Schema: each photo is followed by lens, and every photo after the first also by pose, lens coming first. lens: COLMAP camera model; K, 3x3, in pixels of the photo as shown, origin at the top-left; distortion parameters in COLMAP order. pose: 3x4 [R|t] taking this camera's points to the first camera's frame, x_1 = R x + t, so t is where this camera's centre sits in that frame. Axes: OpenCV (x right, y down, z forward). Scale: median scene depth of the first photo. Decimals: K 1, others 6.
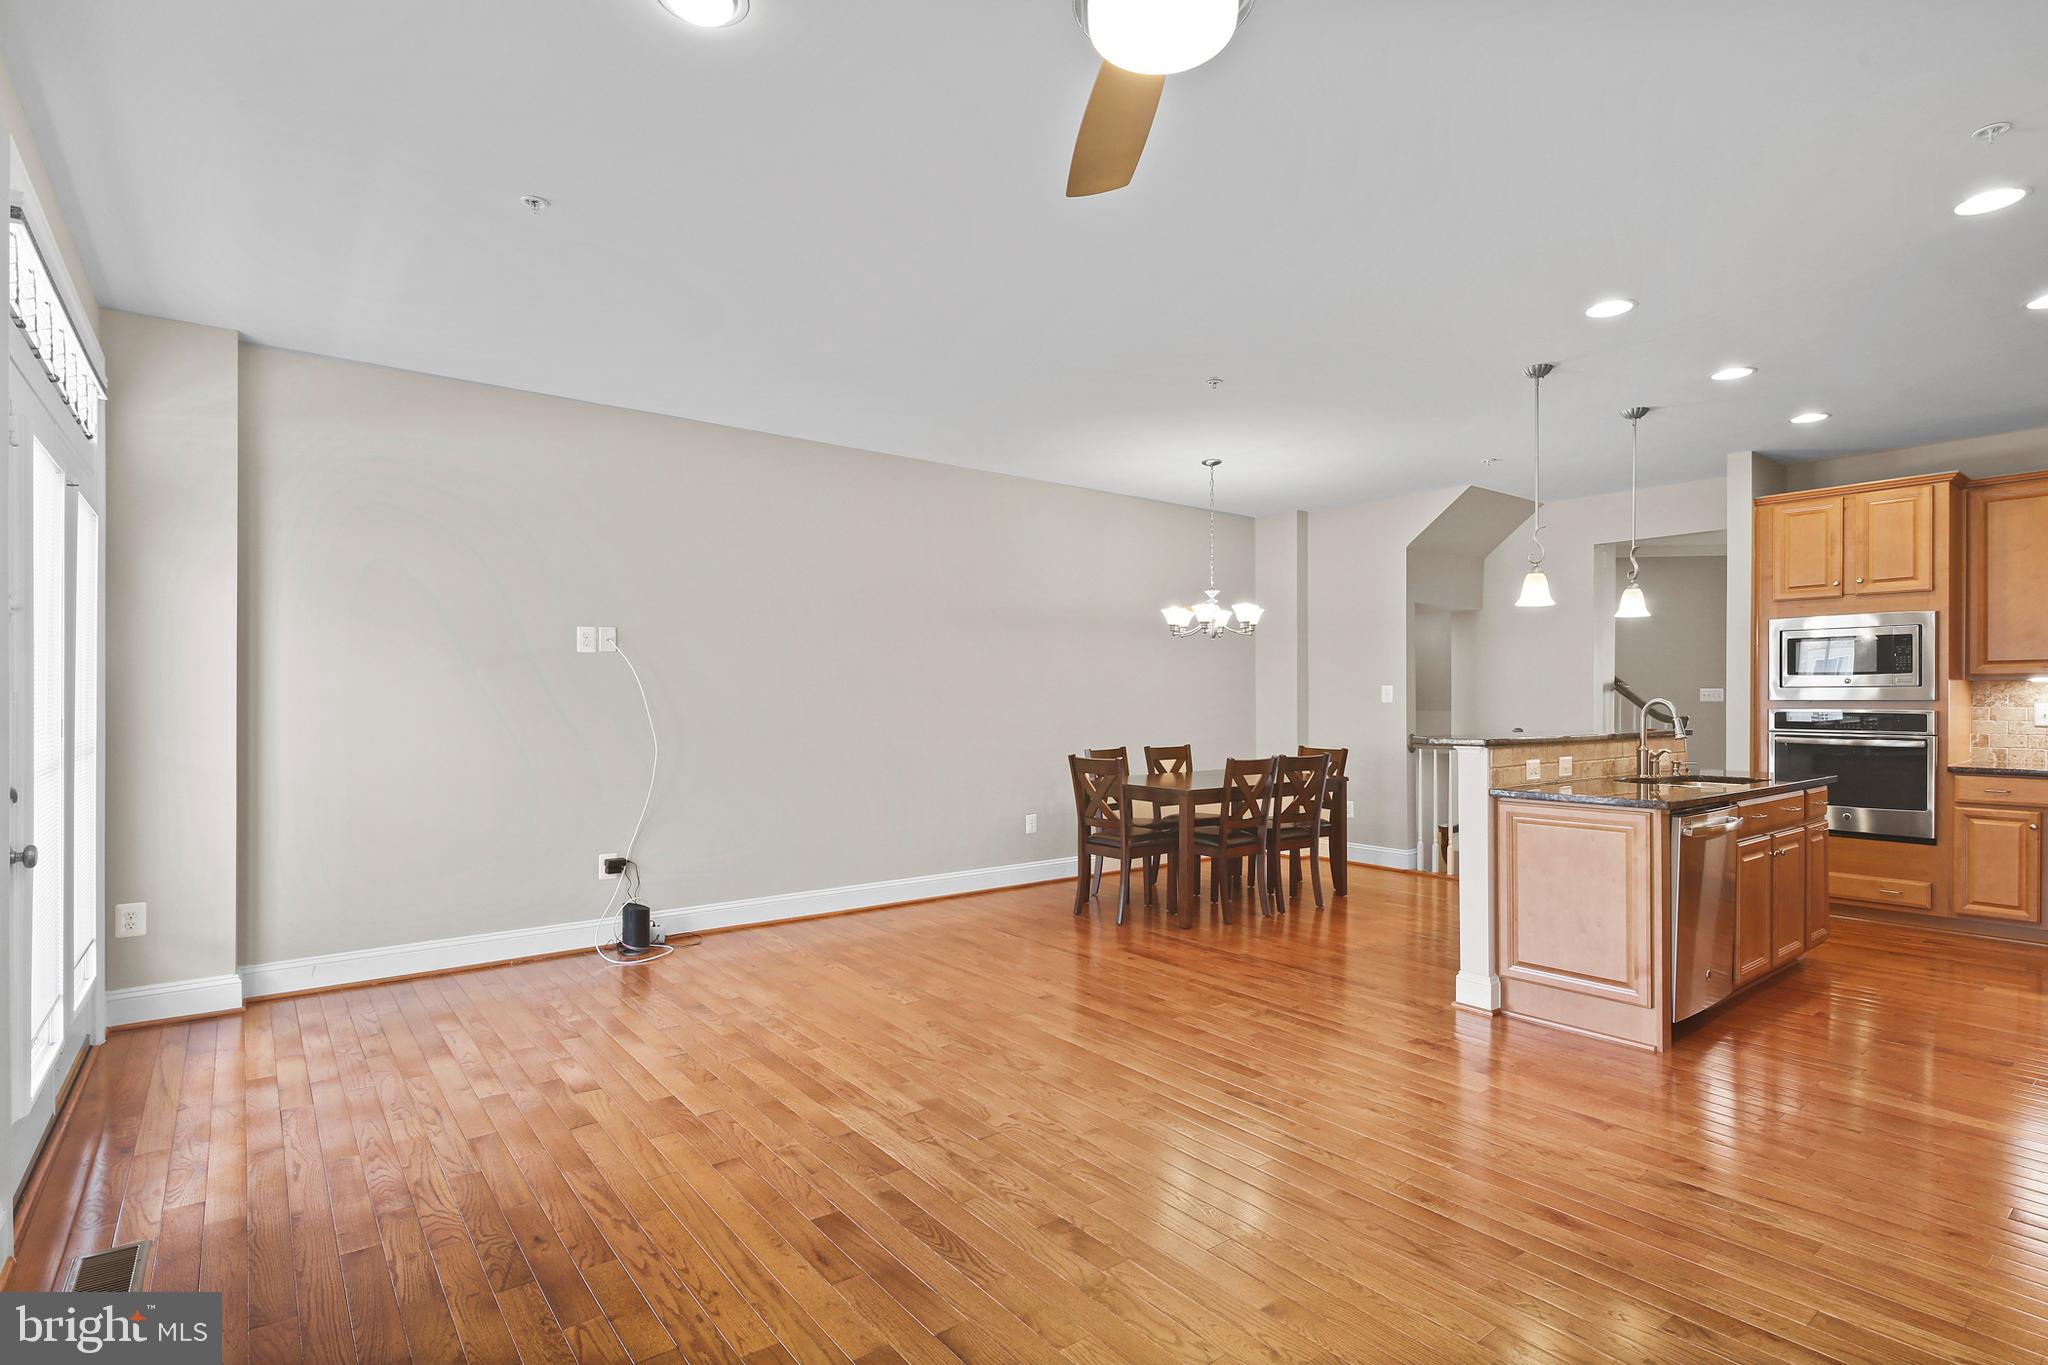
lens RADIAL K [[995.7, 0, 1023.6], [0, 995.7, 695.0], [0, 0, 1]] dist [0.005566, -0.005230]
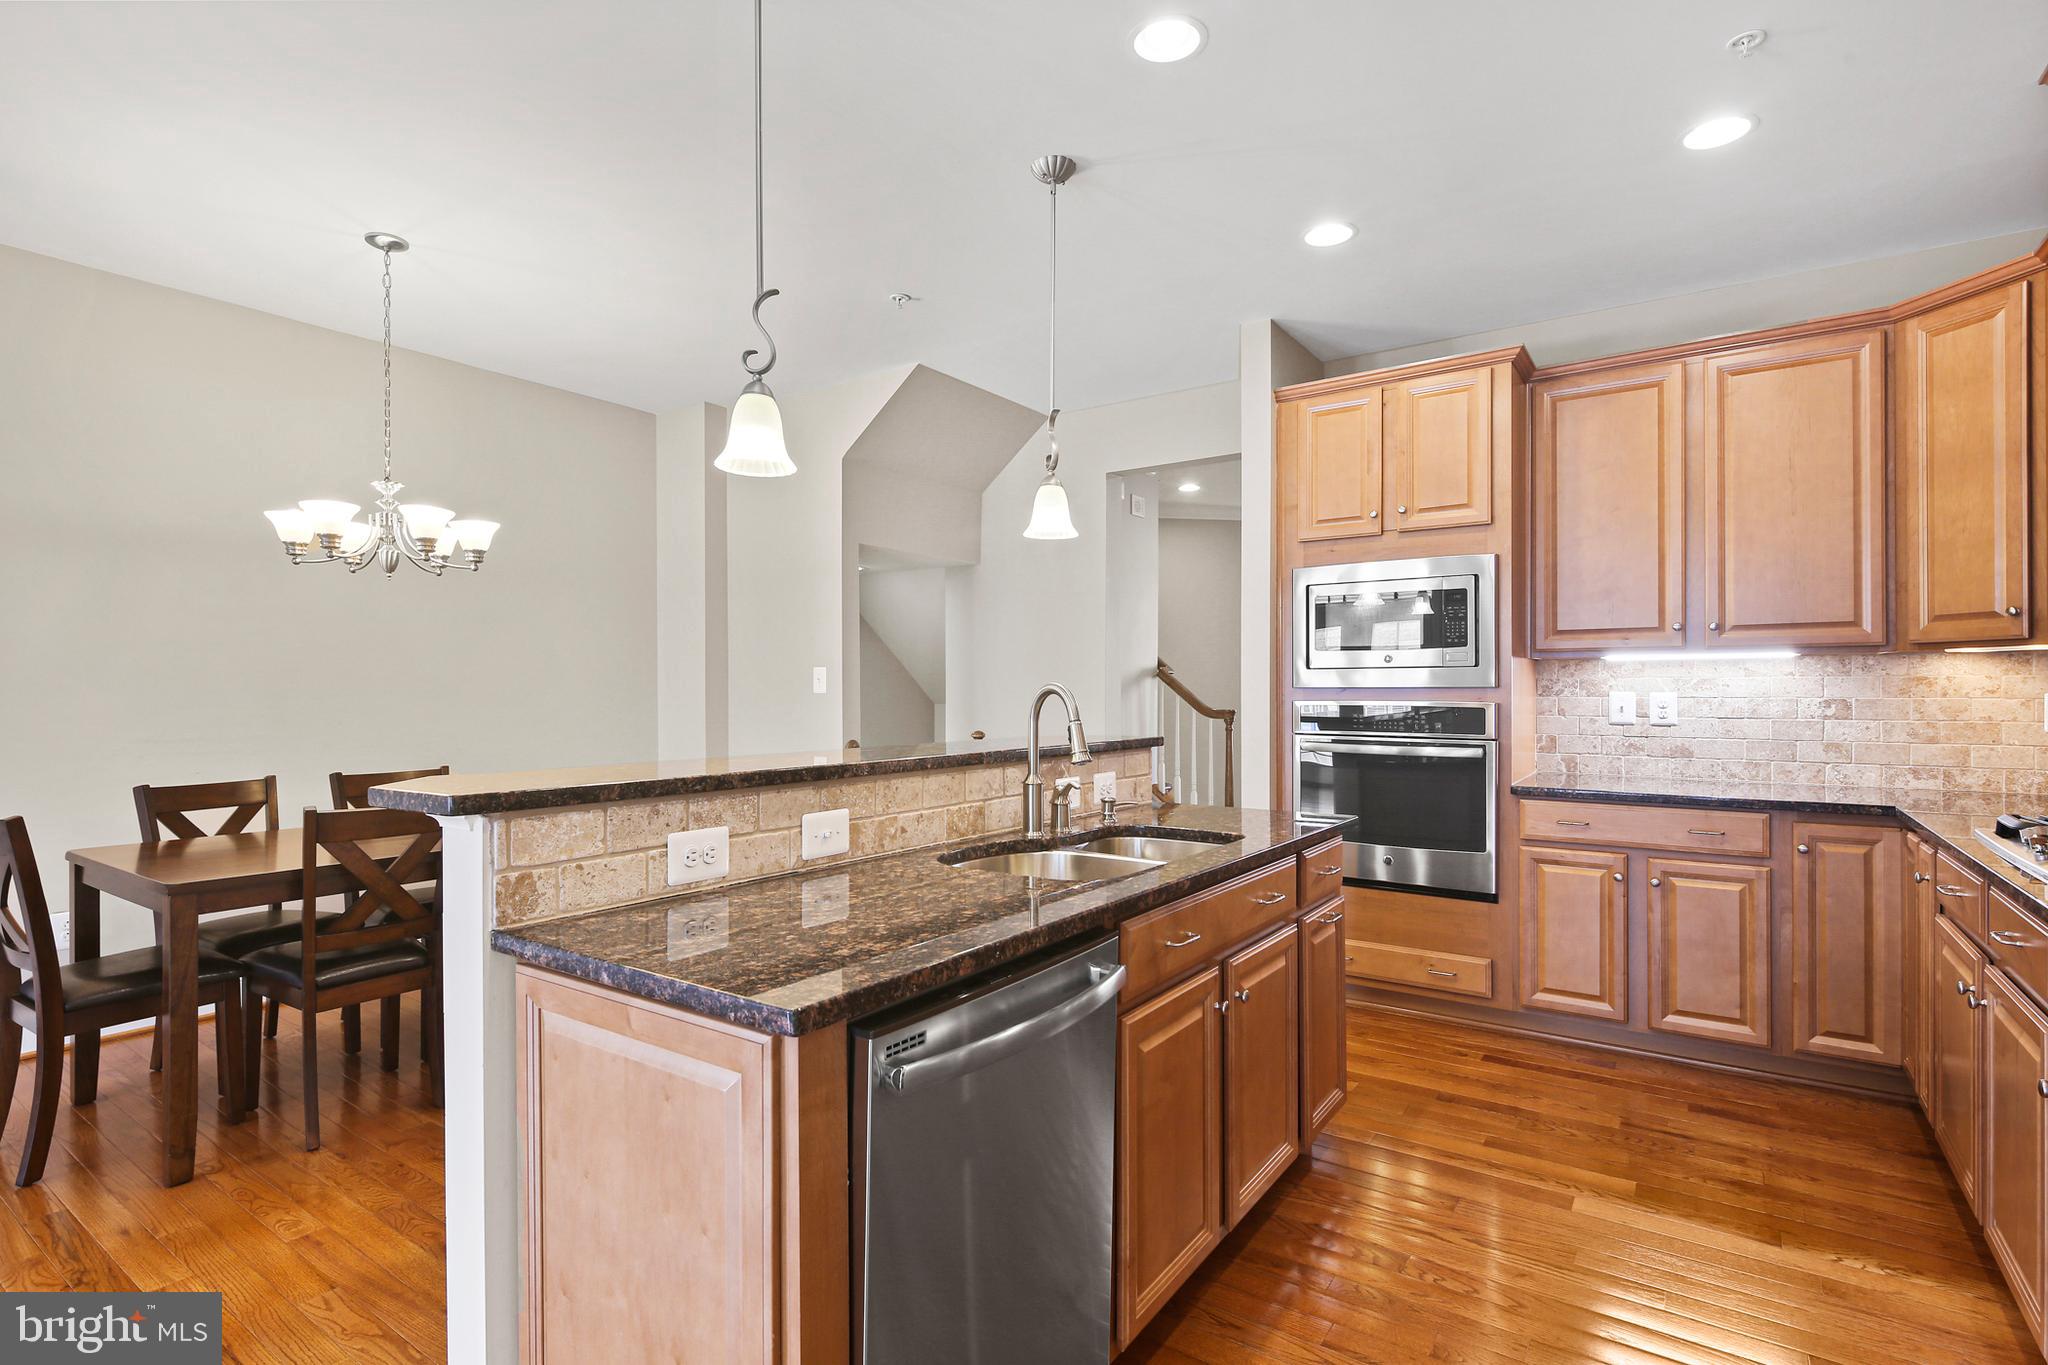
lens RADIAL K [[985.6, 0, 1016.4], [0, 985.6, 676.3], [0, 0, 1]] dist [-0.002083, -0.000521]
pose [[0.957131, 0.003581, 0.289632, 0.408941], [-0.000833, 0.999953, -0.009608, 0.004495], [-0.289653, 0.008955, 0.957090, 0.452991]]
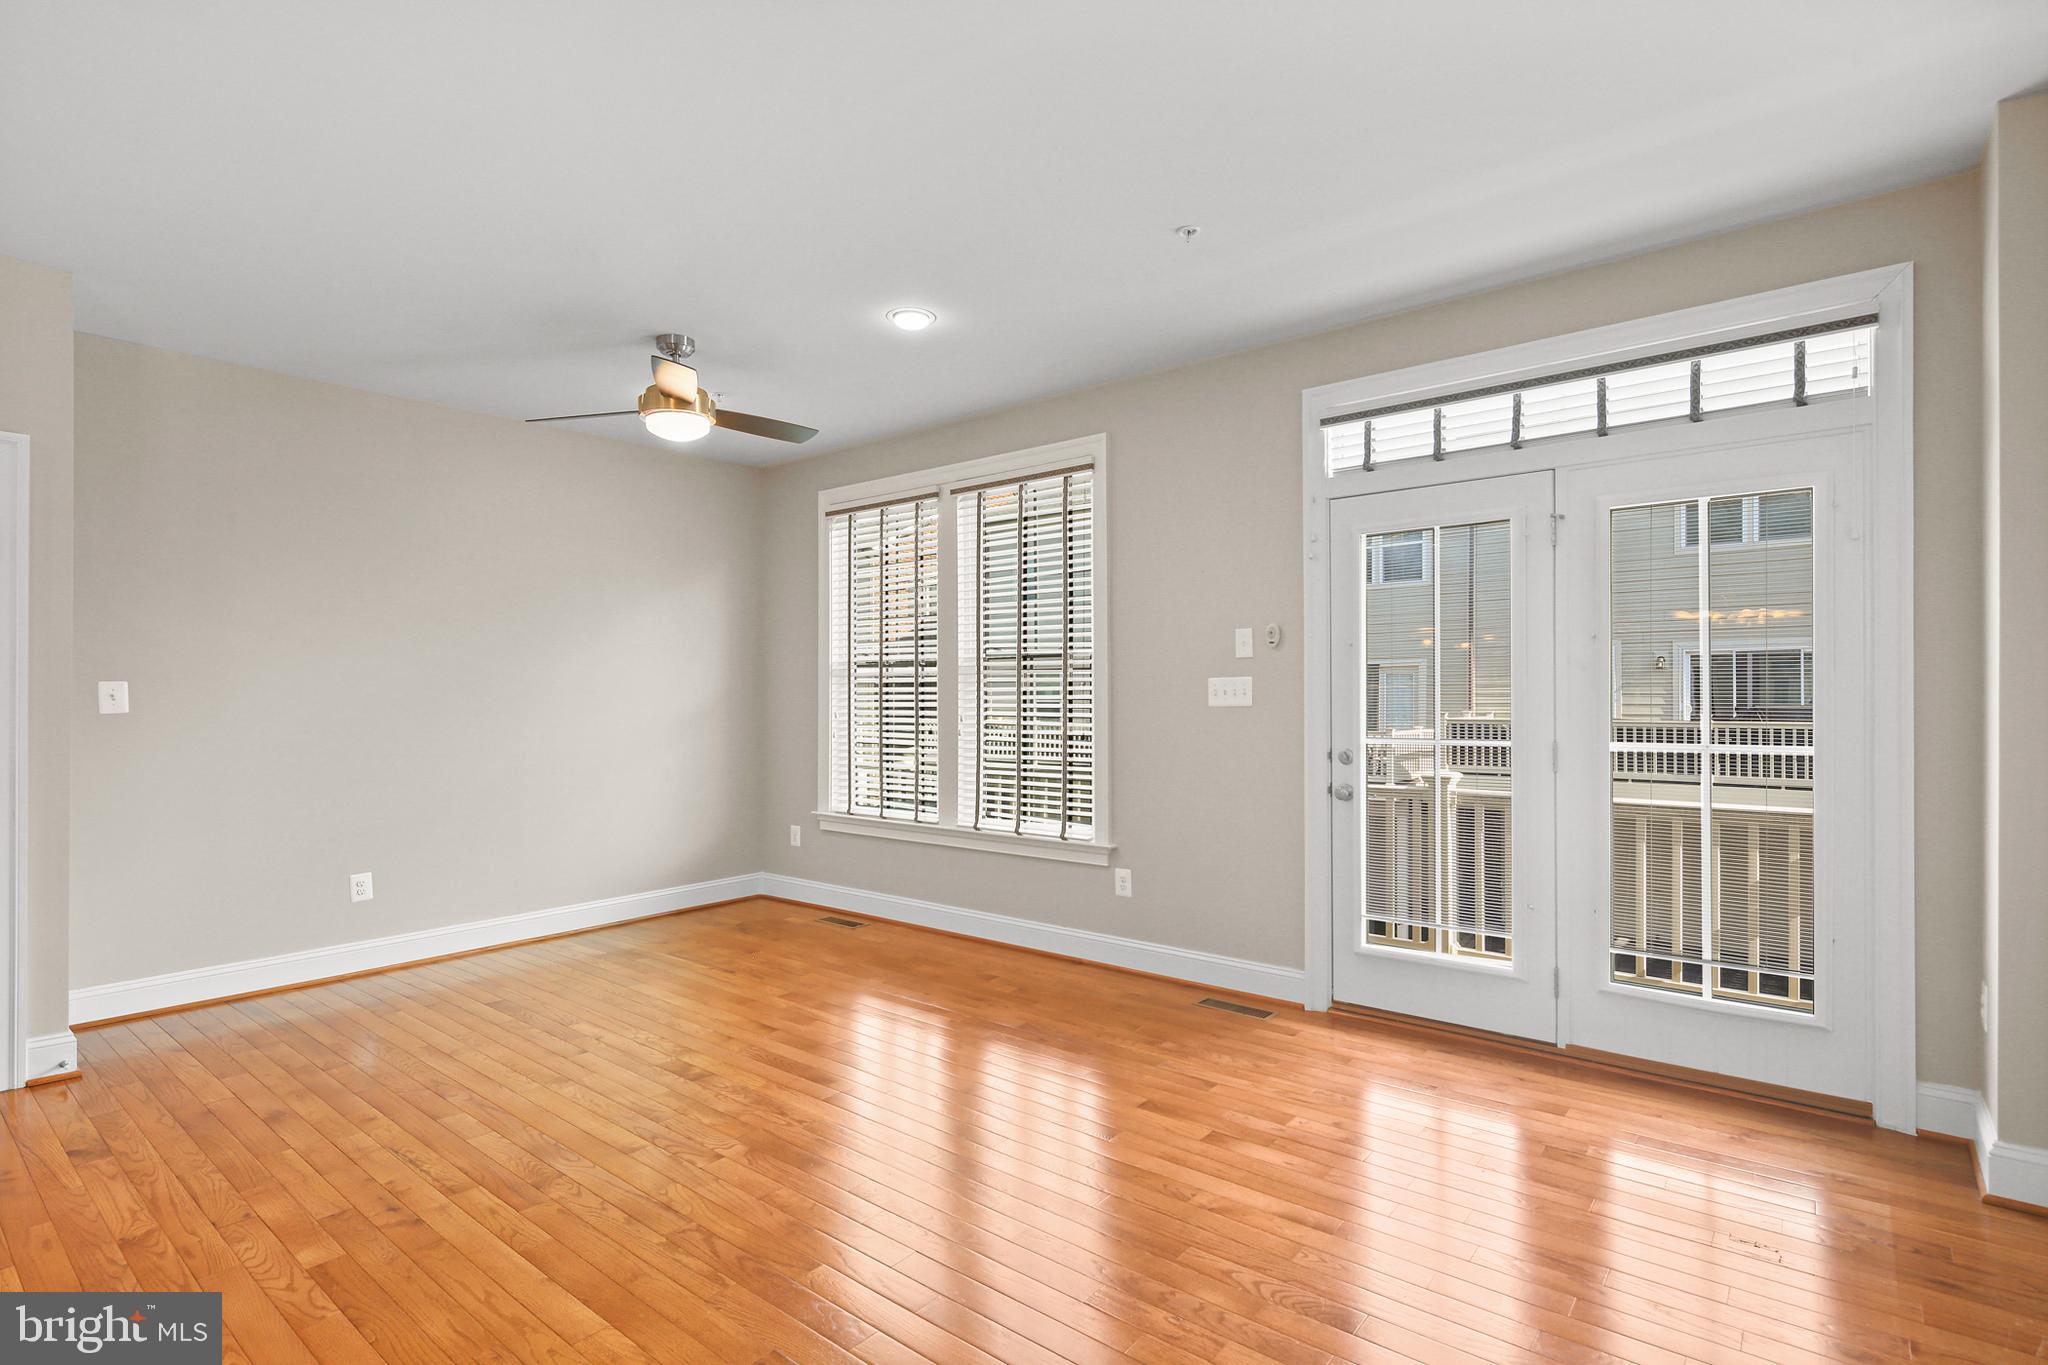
lens RADIAL K [[995.7, 0, 1023.6], [0, 995.7, 695.0], [0, 0, 1]] dist [0.005566, -0.005230]
pose [[-0.976091, 0.001250, -0.217360, -0.047392], [0.003746, 0.999932, -0.011071, 0.005277], [0.217331, -0.011620, -0.976029, 1.084155]]
